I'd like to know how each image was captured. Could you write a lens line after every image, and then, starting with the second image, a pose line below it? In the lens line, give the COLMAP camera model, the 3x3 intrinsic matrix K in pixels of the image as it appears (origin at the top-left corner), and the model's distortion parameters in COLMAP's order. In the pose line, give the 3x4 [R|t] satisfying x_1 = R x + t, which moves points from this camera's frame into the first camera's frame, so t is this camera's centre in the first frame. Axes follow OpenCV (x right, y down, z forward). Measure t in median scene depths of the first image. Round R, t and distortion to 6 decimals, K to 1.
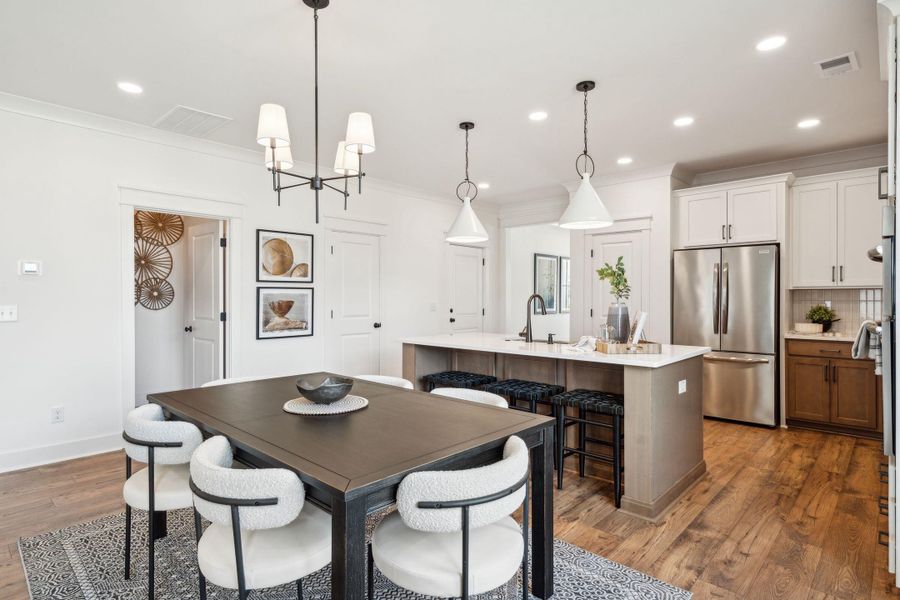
lens RADIAL K [[473.8, 0, 450.9], [0, 473.8, 292.3], [0, 0, 1]] dist [-0.003919, 0.005690]
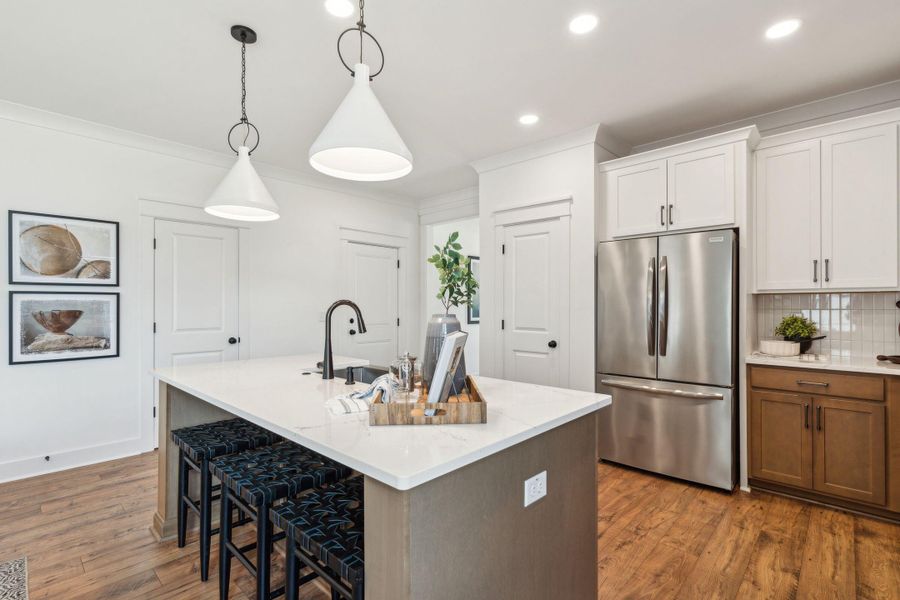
lens RADIAL K [[421.9, 0, 452.7], [0, 421.9, 299.7], [0, 0, 1]] dist [-0.003525, 0.003080]
pose [[0.999997, -0.001193, 0.002290, 0.263213], [0.001199, 0.999996, -0.002481, 0.003991], [-0.002287, 0.002484, 0.999994, 0.368576]]
